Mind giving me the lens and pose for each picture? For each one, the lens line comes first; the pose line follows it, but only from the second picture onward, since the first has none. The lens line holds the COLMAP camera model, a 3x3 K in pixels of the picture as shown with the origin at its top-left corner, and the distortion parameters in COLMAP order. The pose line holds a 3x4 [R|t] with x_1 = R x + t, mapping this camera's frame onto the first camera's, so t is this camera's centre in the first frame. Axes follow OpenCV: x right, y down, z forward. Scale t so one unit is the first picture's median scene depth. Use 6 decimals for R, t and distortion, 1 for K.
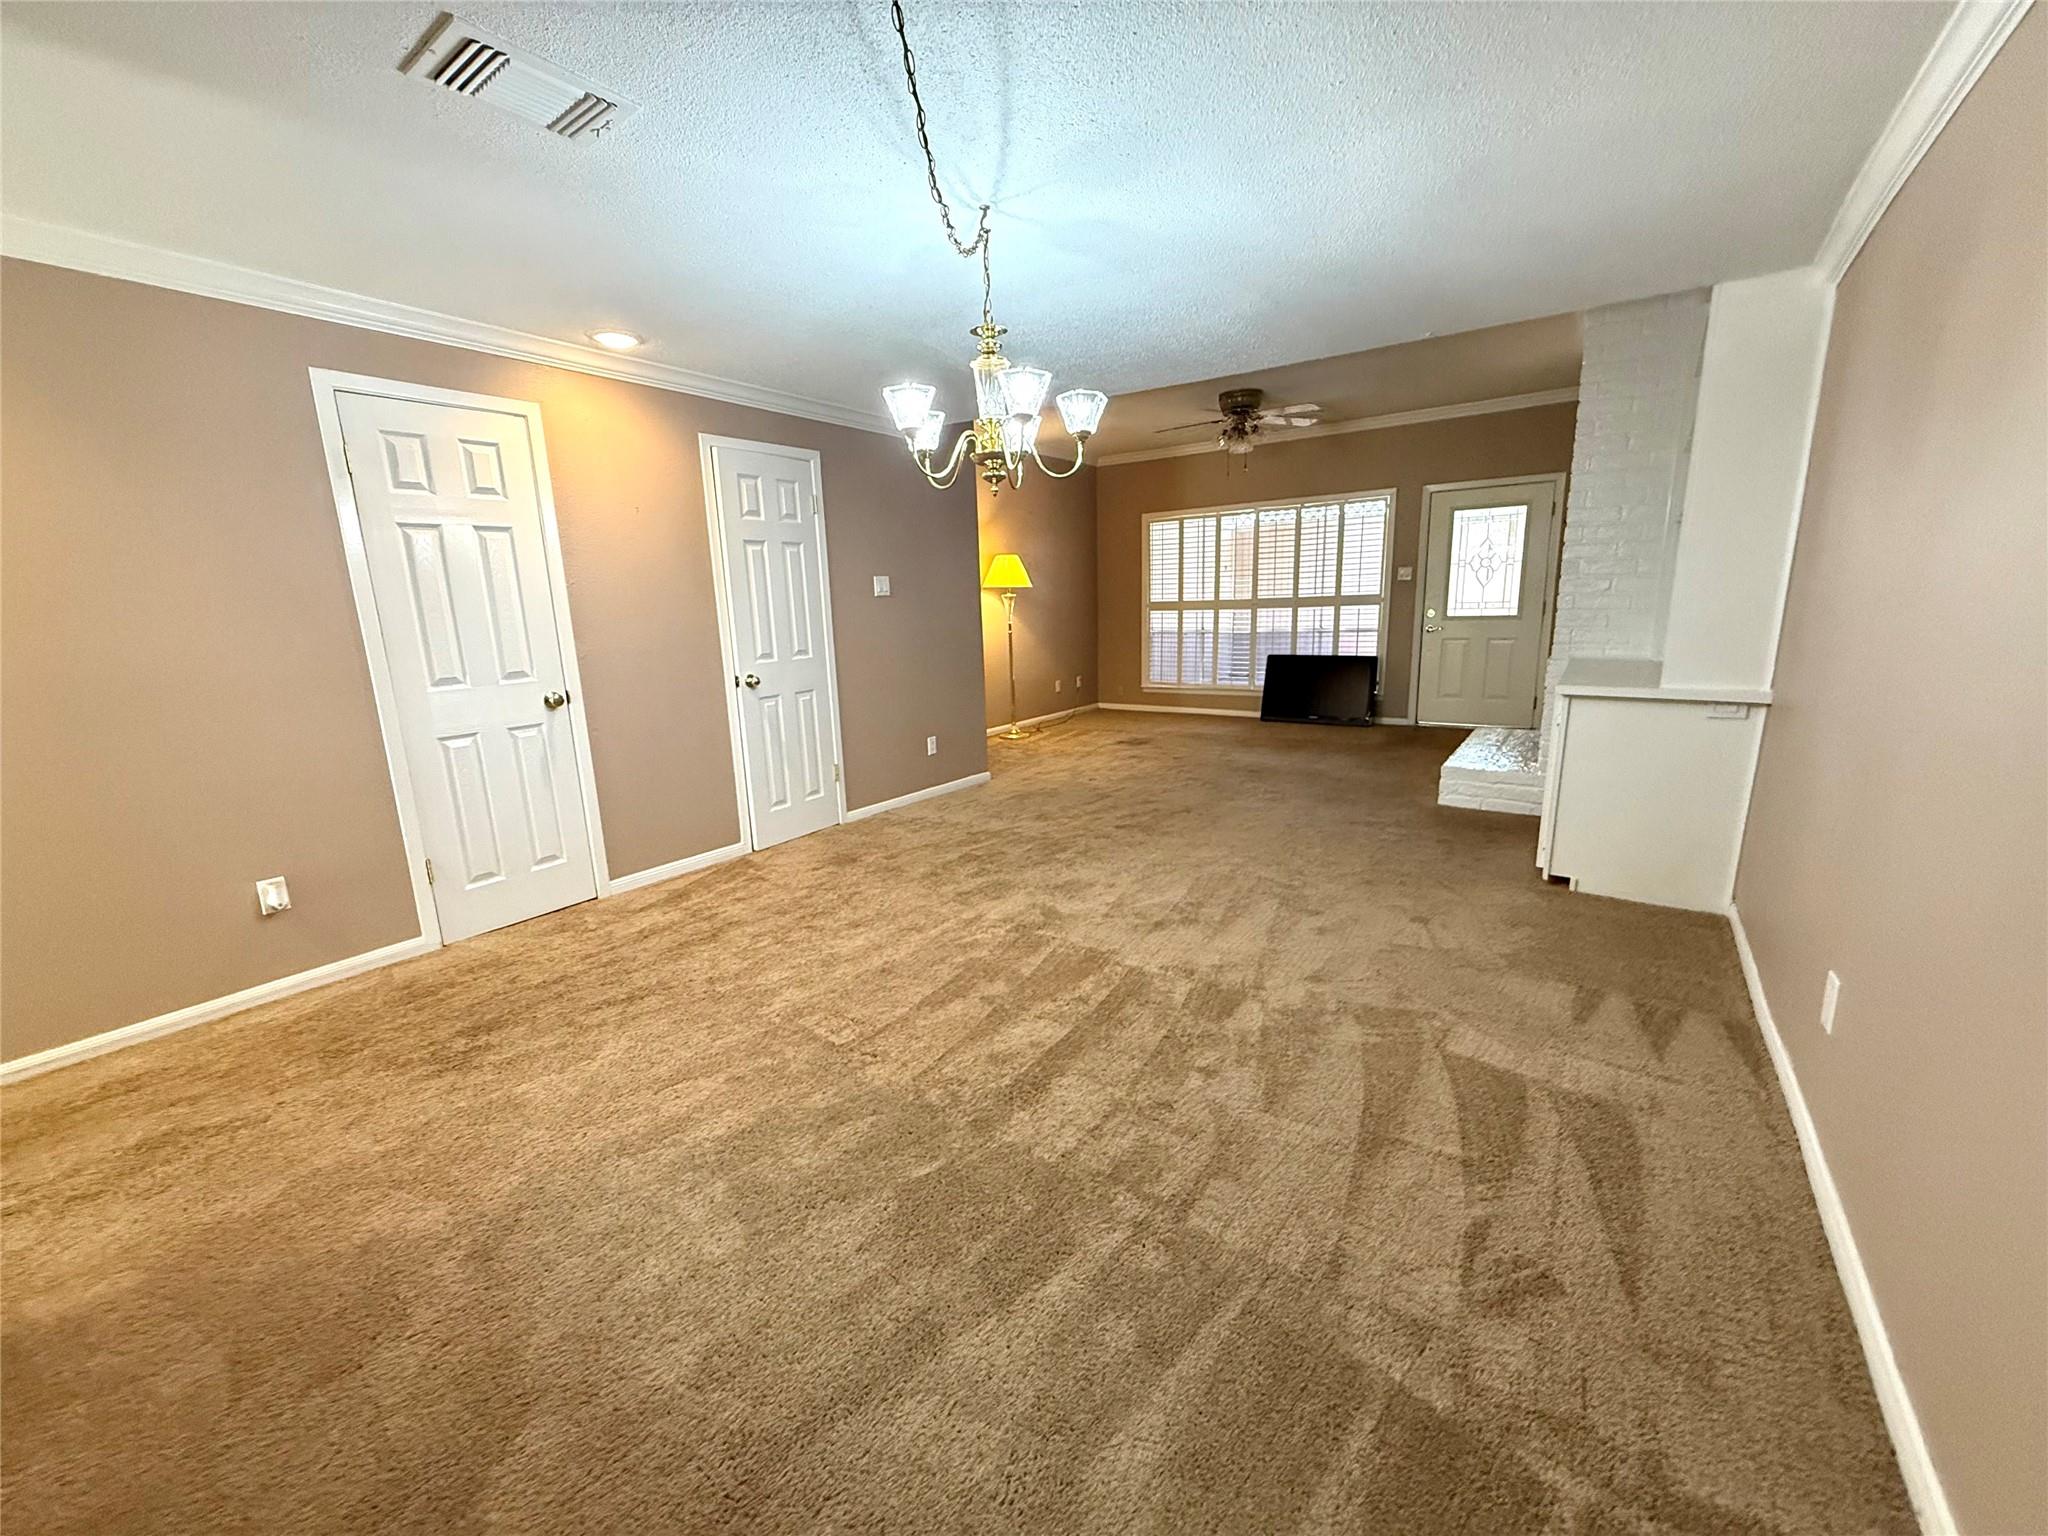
lens RADIAL K [[815.6, 0, 1017.5], [0, 815.6, 774.5], [0, 0, 1]] dist [-0.001737, -0.000219]
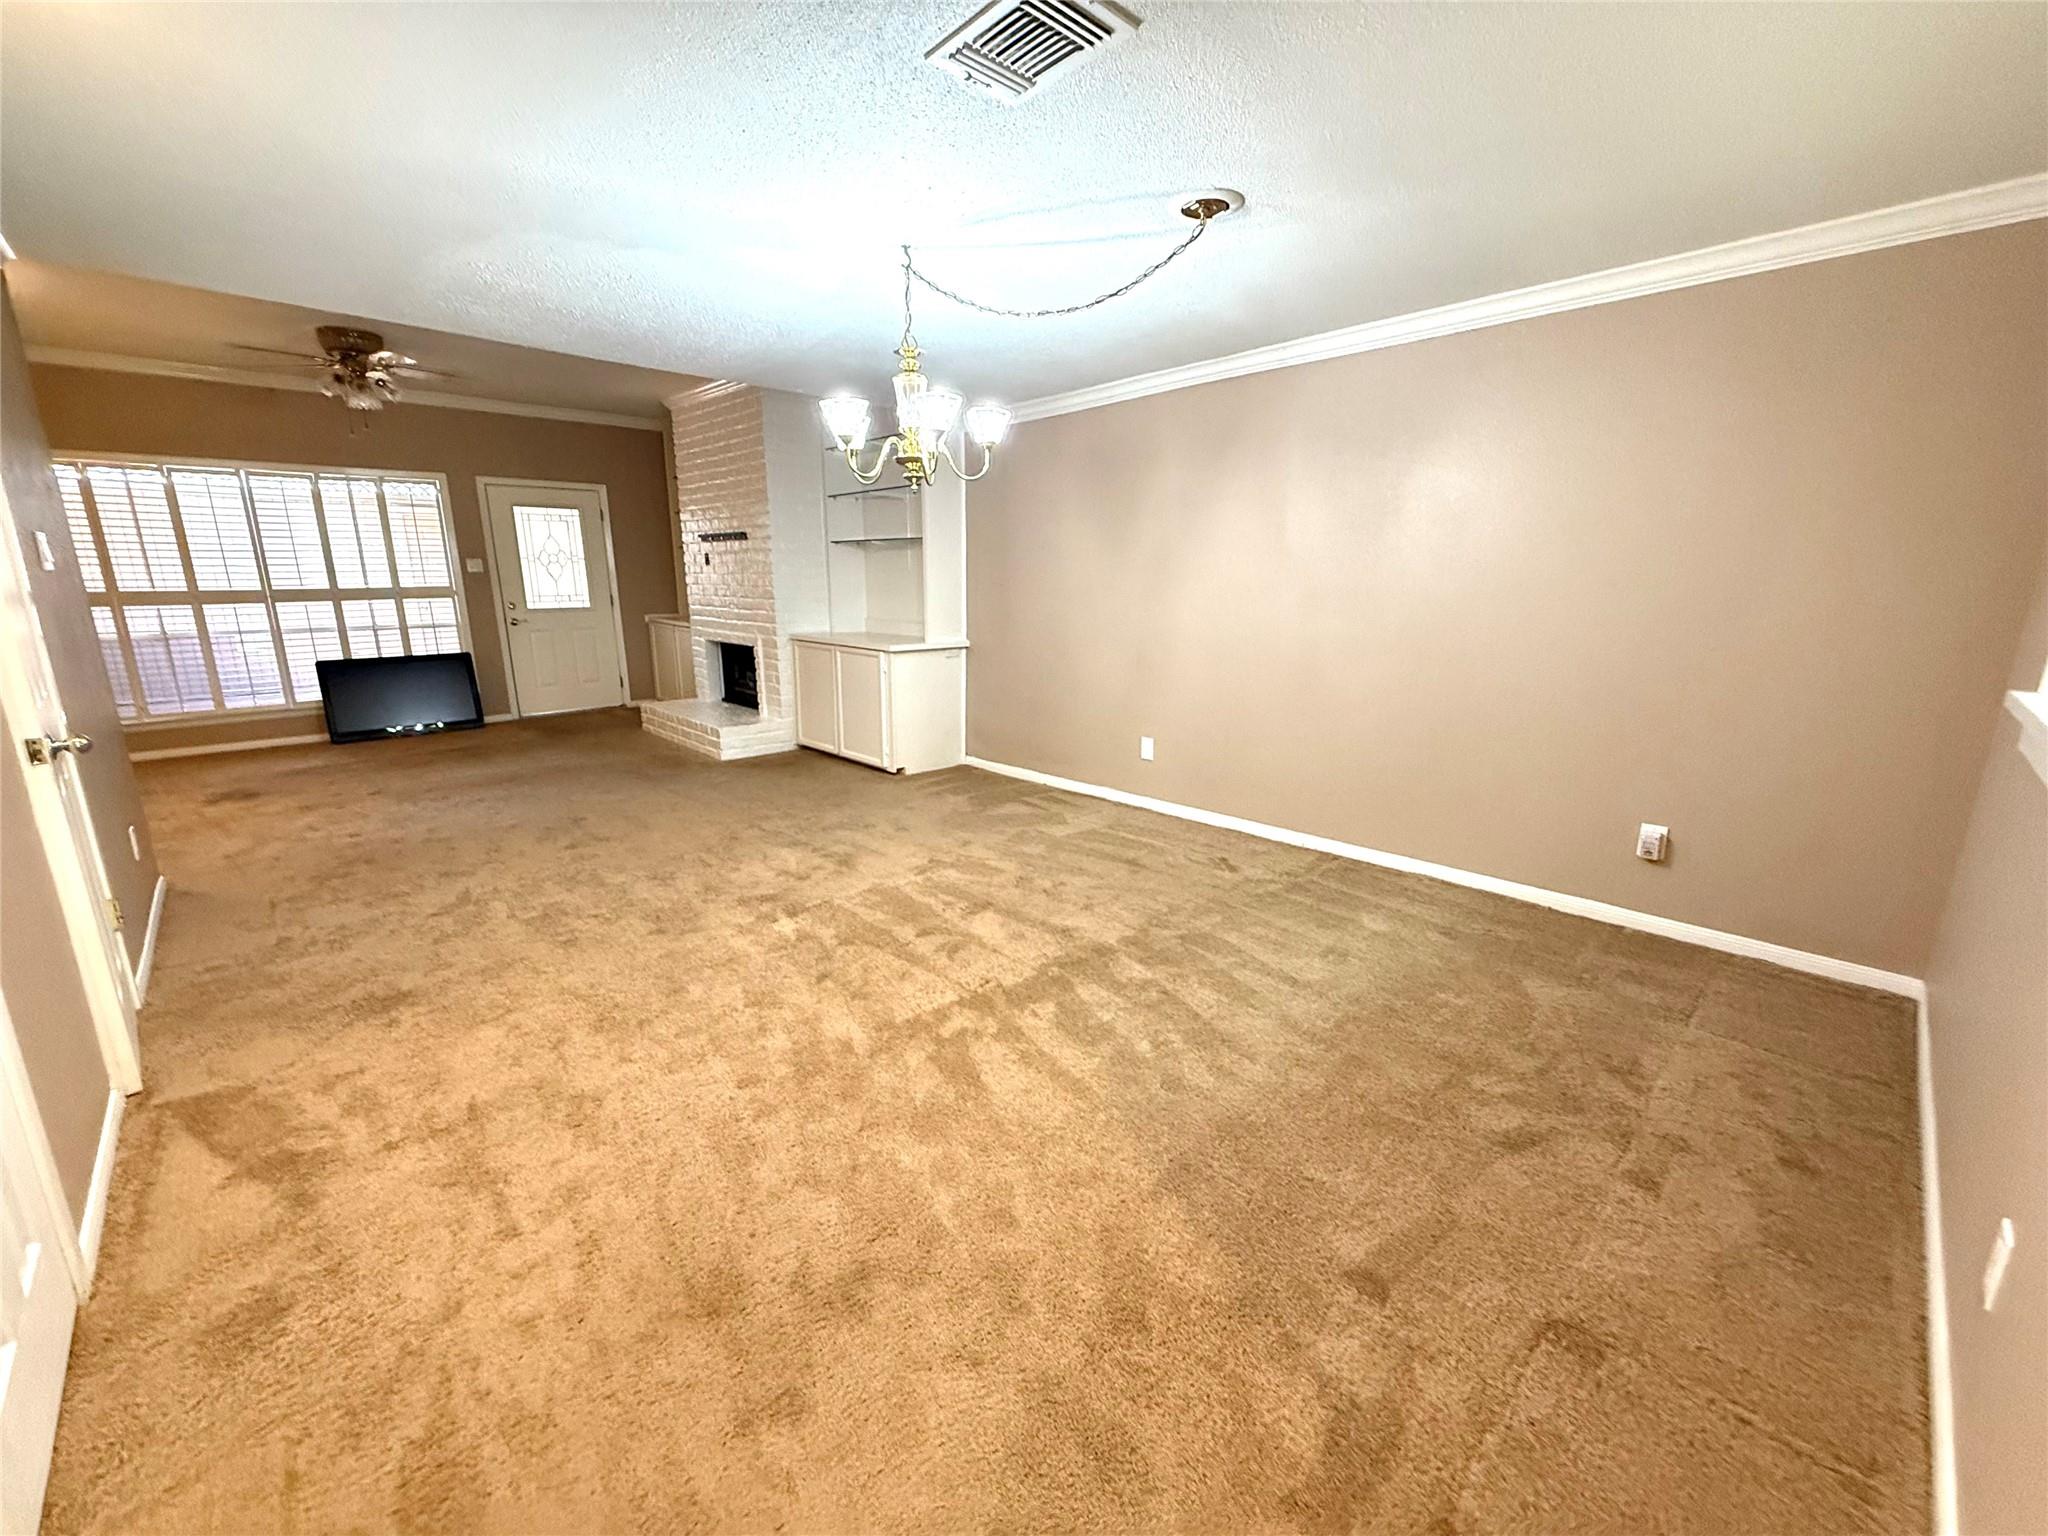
lens RADIAL K [[815.6, 0, 1017.5], [0, 815.6, 774.5], [0, 0, 1]] dist [-0.001737, -0.000219]
pose [[0.180068, -0.203294, 0.962417, -0.769851], [0.202945, 0.965038, 0.165876, -0.073964], [-0.962491, 0.165449, 0.215030, 0.425019]]
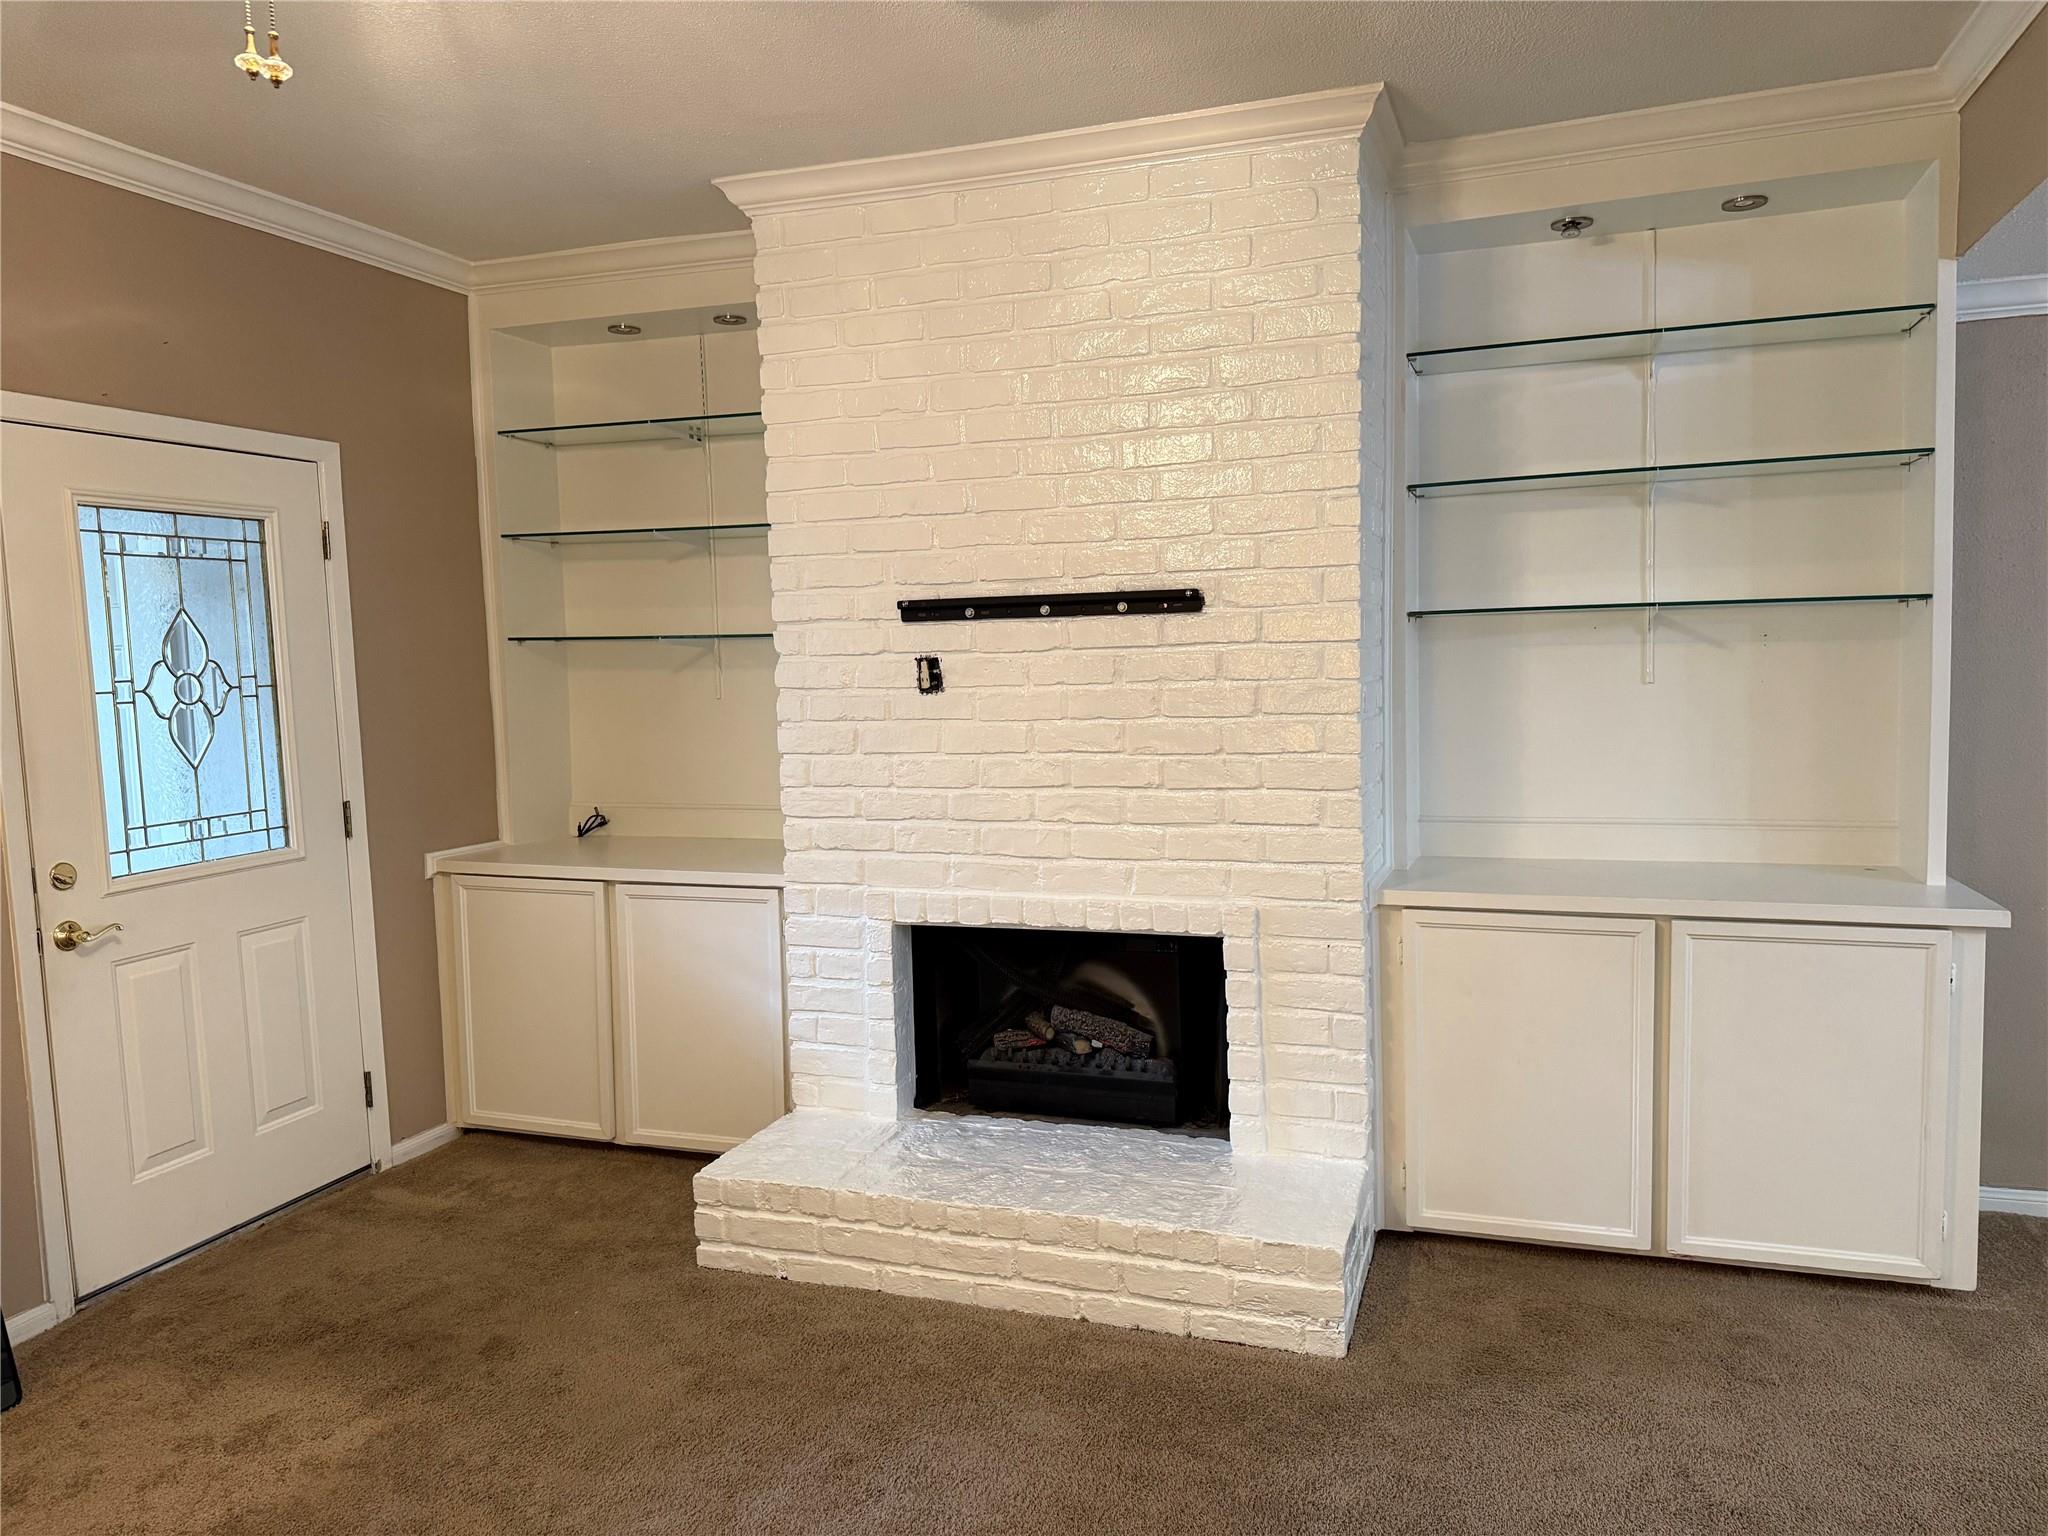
lens RADIAL K [[1428.9, 0, 1024.0], [0, 1428.9, 768.0], [0, 0, 1]] dist [0.151668, -0.242020]
pose [[-0.276566, -0.044386, 0.959969, -0.075971], [0.244598, 0.962783, 0.114984, -0.399386], [-0.929346, 0.266607, -0.255416, 1.569965]]
